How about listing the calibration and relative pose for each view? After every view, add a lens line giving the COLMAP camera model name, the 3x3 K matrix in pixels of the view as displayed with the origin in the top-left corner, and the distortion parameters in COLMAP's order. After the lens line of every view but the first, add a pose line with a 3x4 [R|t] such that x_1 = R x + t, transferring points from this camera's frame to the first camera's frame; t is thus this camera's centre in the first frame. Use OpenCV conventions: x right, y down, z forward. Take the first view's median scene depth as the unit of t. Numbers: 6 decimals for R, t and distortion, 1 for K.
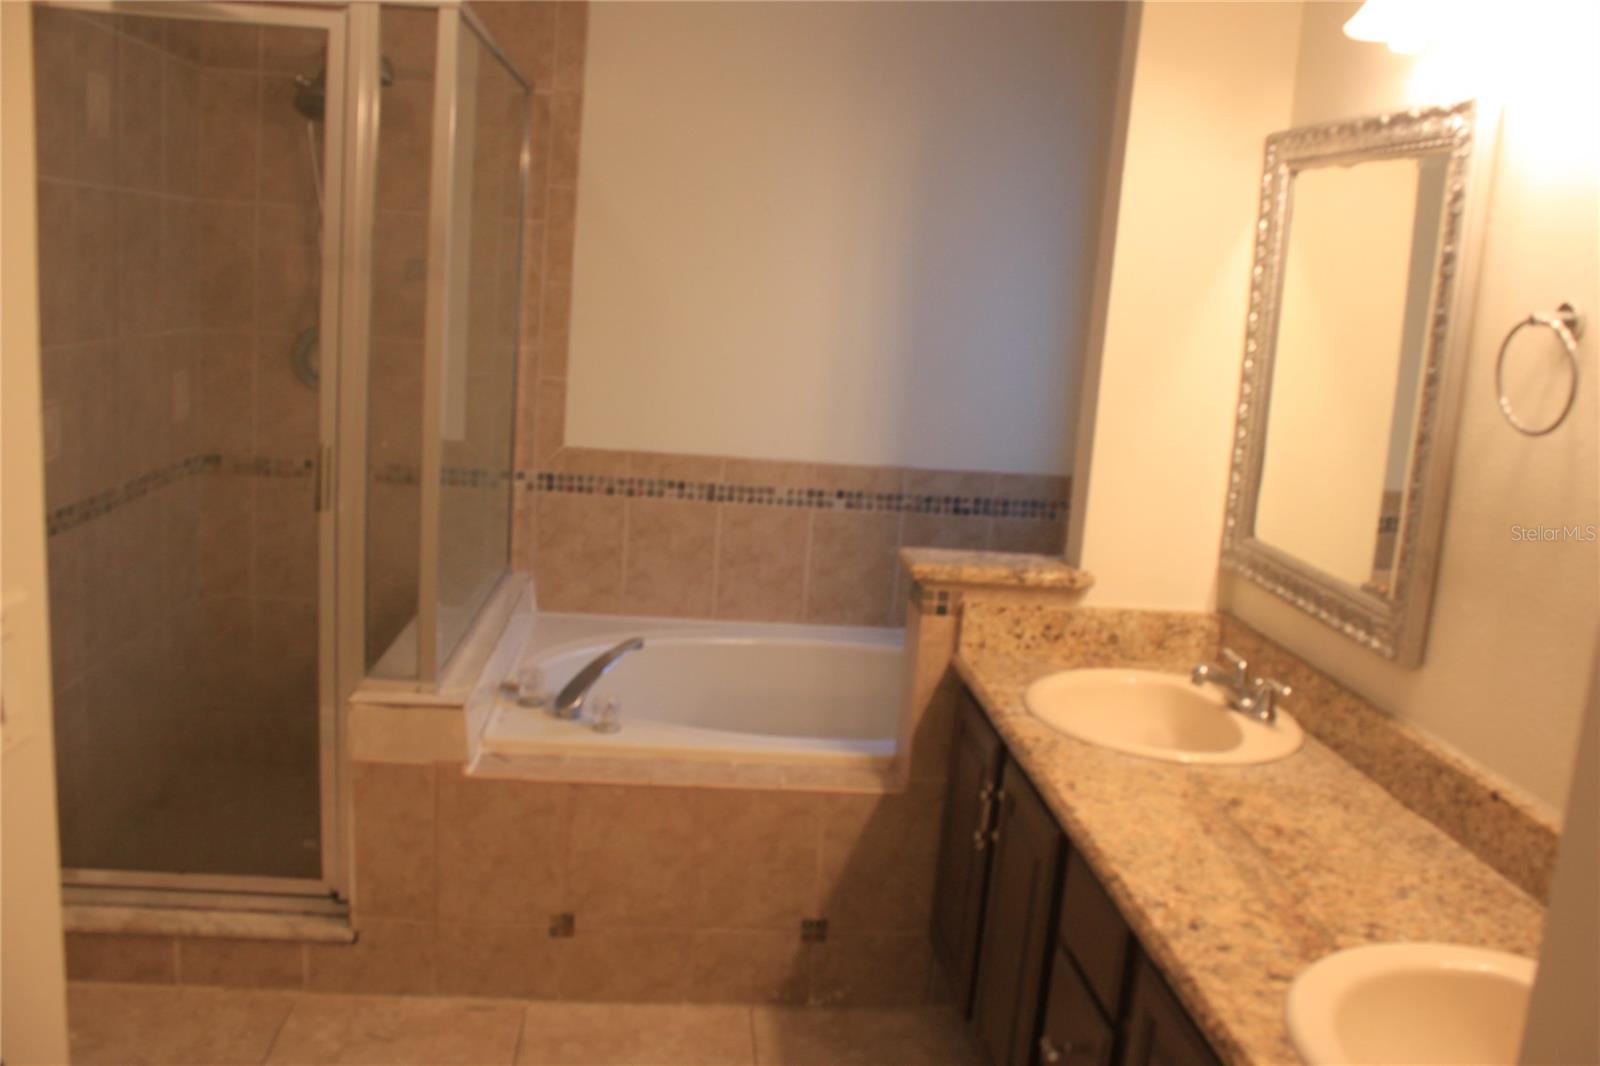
lens RADIAL K [[1345.6, 0, 800.0], [0, 1345.6, 533.0], [0, 0, 1]] dist [-0.169792, 0.151786]
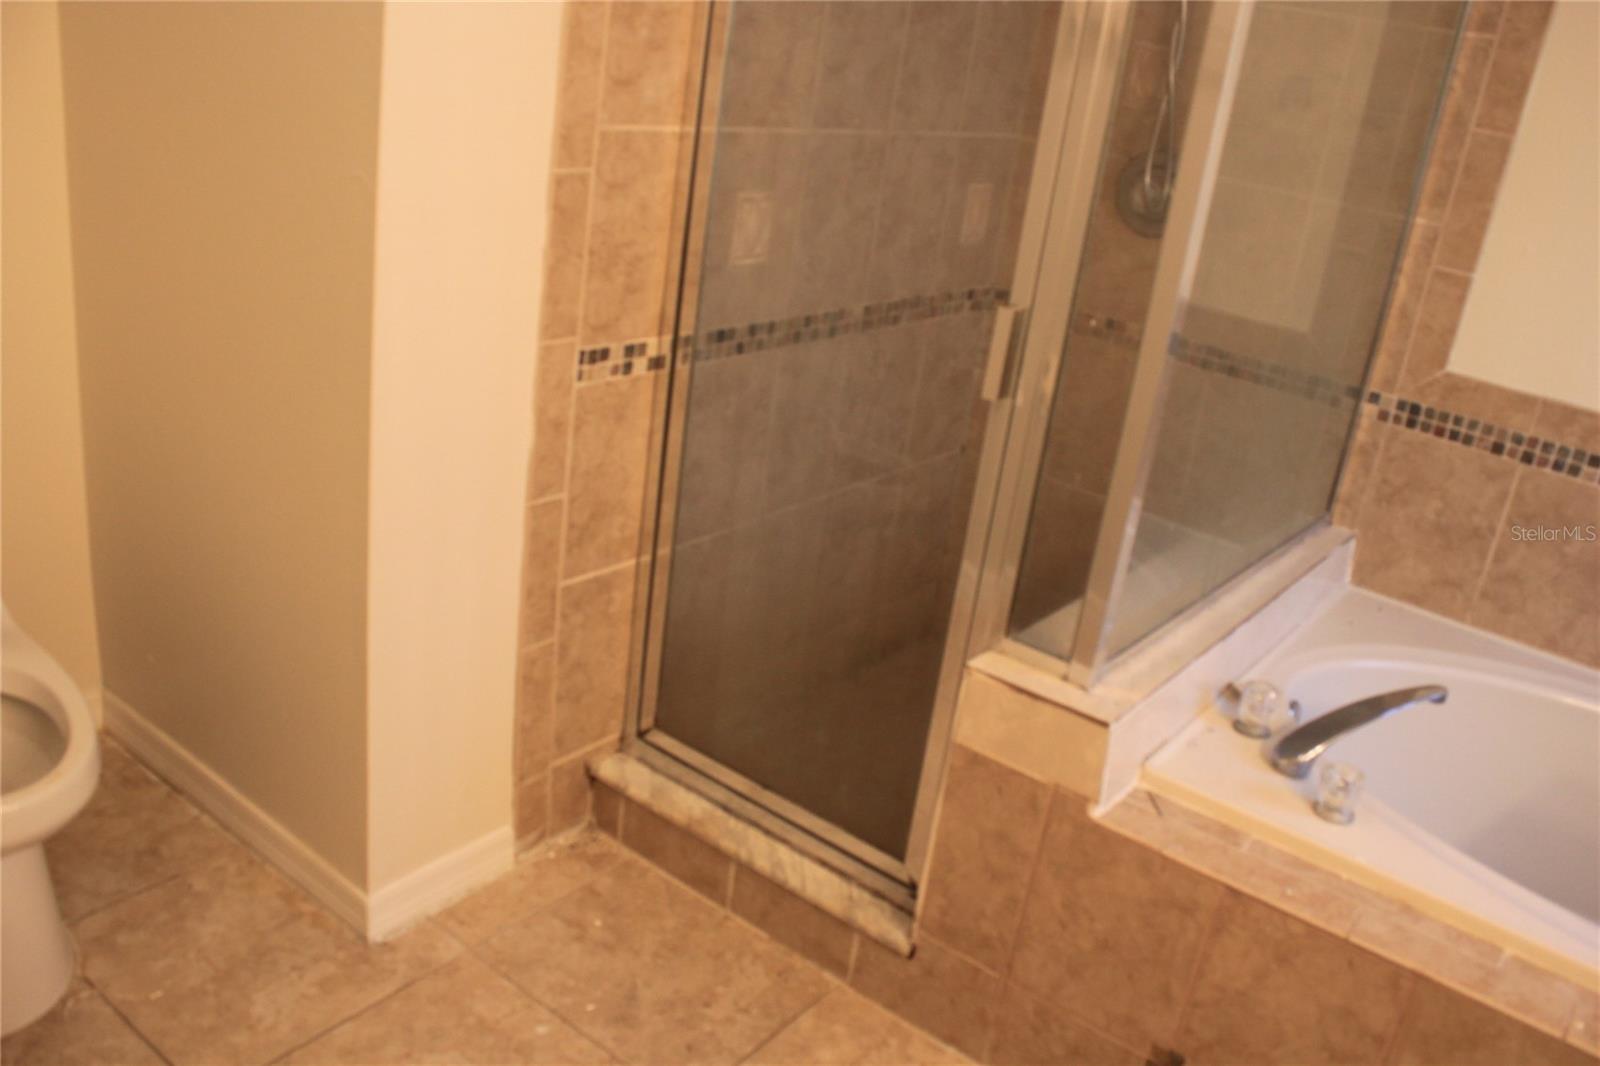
lens RADIAL K [[1345.6, 0, 800.0], [0, 1345.6, 533.0], [0, 0, 1]] dist [-0.169792, 0.151786]
pose [[0.738267, 0.272383, -0.617065, 0.022414], [-0.200927, 0.962113, 0.184300, -0.055627], [0.643887, -0.012078, 0.765026, 0.362083]]
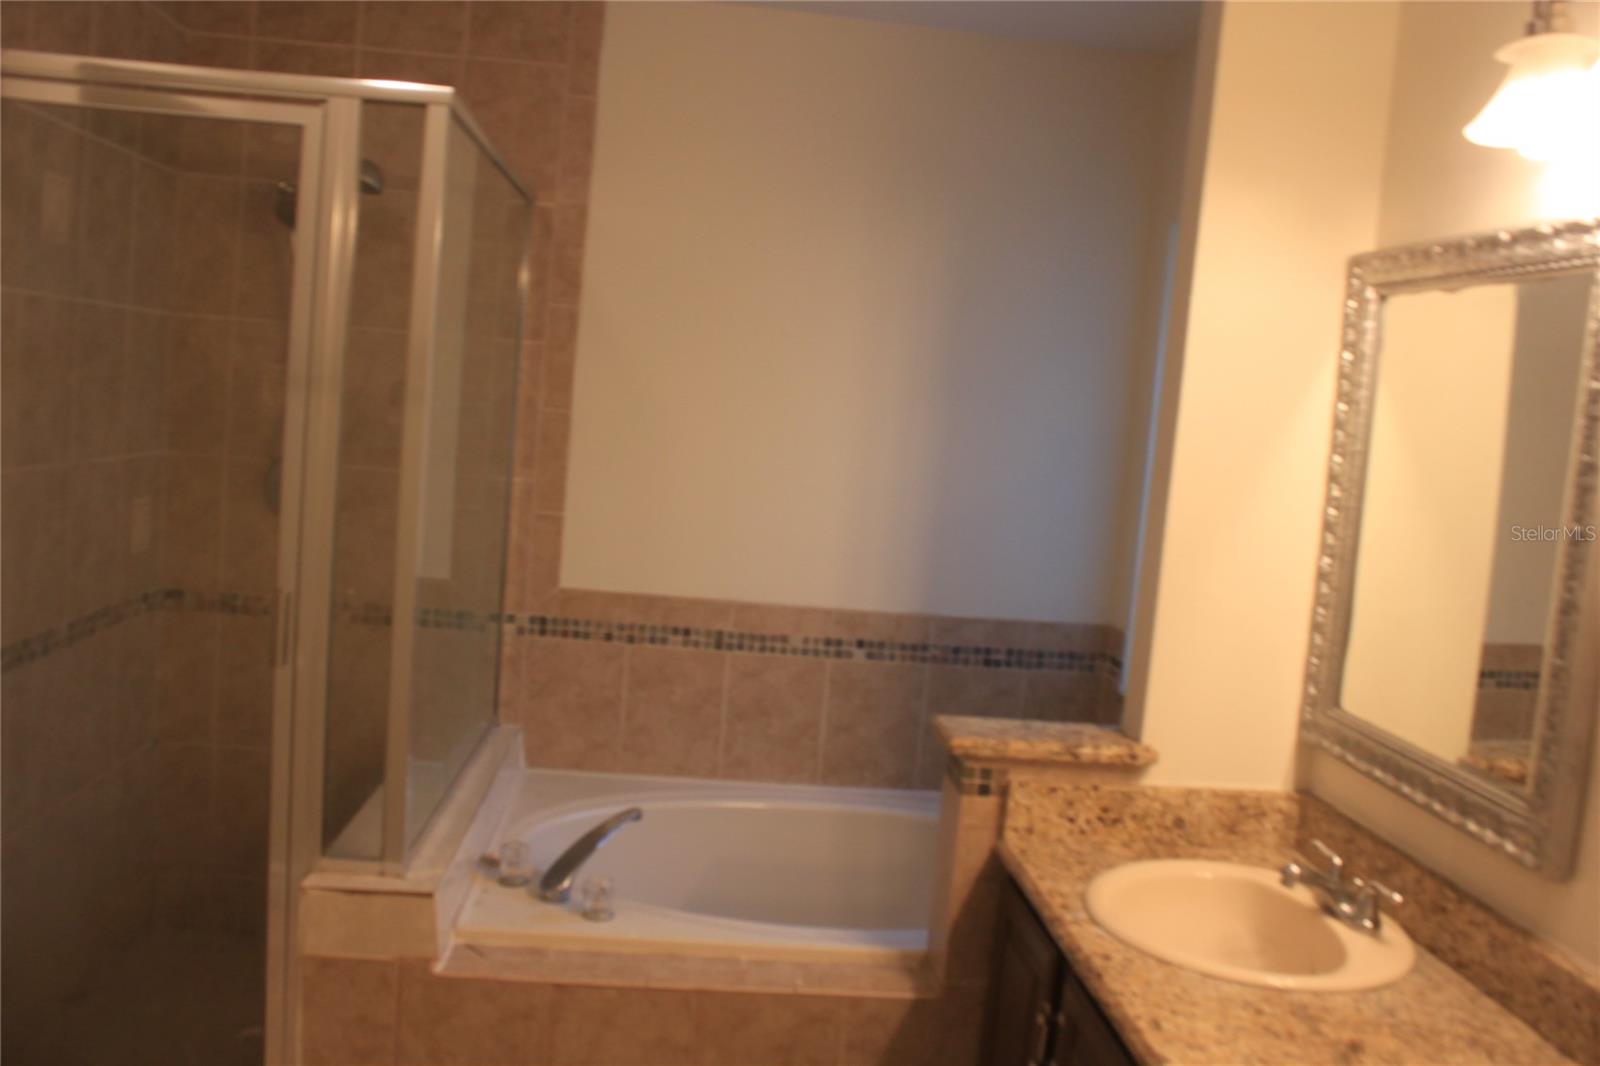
lens RADIAL K [[1345.6, 0, 800.0], [0, 1345.6, 533.0], [0, 0, 1]] dist [-0.169792, 0.151786]
pose [[0.999926, 0.012011, -0.001669, -0.014665], [-0.012113, 0.995748, -0.091323, -0.027782], [0.000565, 0.091336, 0.995820, 0.118236]]
